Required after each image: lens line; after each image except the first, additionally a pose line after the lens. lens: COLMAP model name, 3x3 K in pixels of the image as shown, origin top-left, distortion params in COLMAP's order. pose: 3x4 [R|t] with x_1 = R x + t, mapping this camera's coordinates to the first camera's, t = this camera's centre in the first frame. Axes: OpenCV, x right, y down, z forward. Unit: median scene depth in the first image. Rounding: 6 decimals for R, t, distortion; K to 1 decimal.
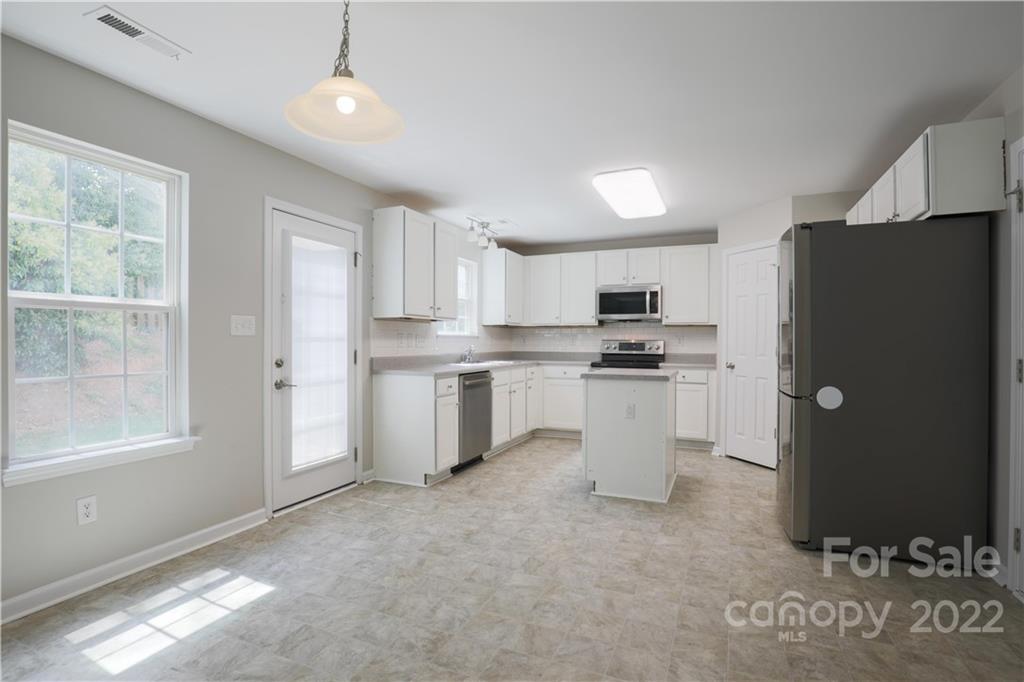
lens RADIAL K [[498.1, 0, 502.3], [0, 498.1, 340.1], [0, 0, 1]] dist [-0.031978, 0.004088]
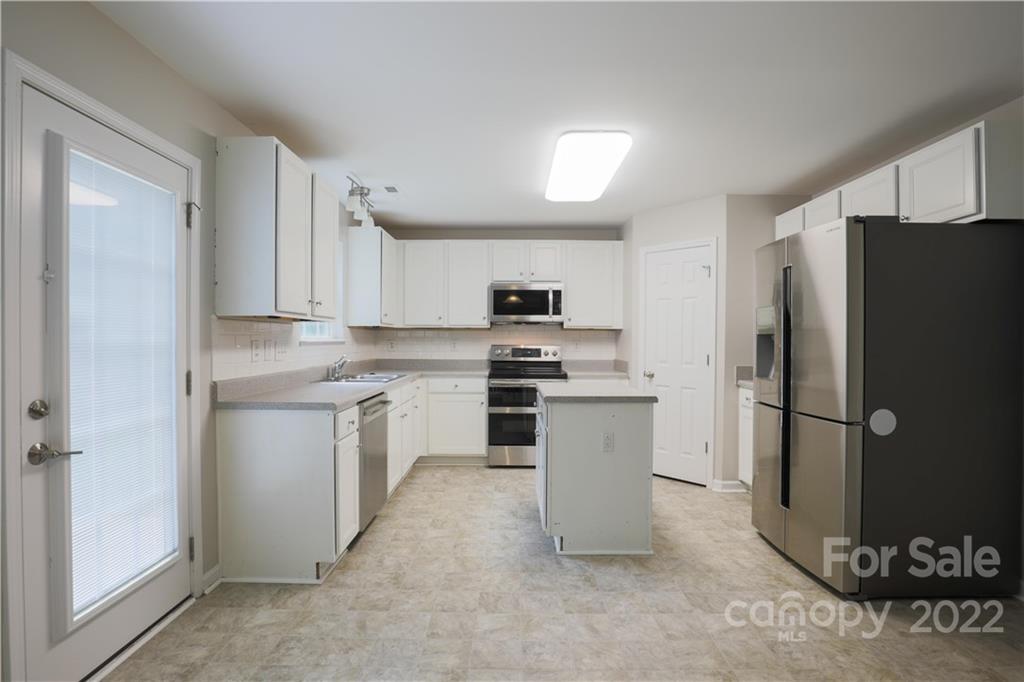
lens RADIAL K [[498.1, 0, 505.0], [0, 498.1, 341.8], [0, 0, 1]] dist [-0.031978, 0.004088]
pose [[0.916443, -0.001921, 0.400162, -0.192716], [-0.001393, 0.999967, 0.007989, -0.020086], [-0.400164, -0.007879, 0.916410, 0.333624]]
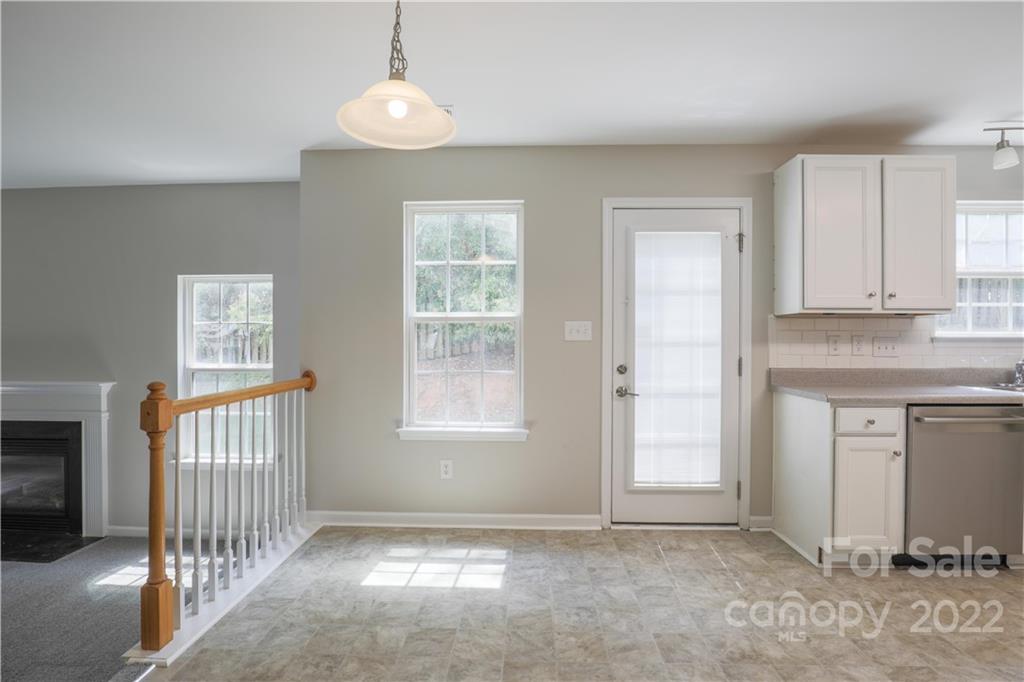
lens RADIAL K [[498.1, 0, 510.3], [0, 498.1, 342.7], [0, 0, 1]] dist [-0.031978, 0.004088]
pose [[0.377792, 0.002590, -0.925887, 0.302860], [0.000119, 0.999996, 0.002846, -0.006433], [0.925891, -0.001185, 0.377790, 0.378076]]
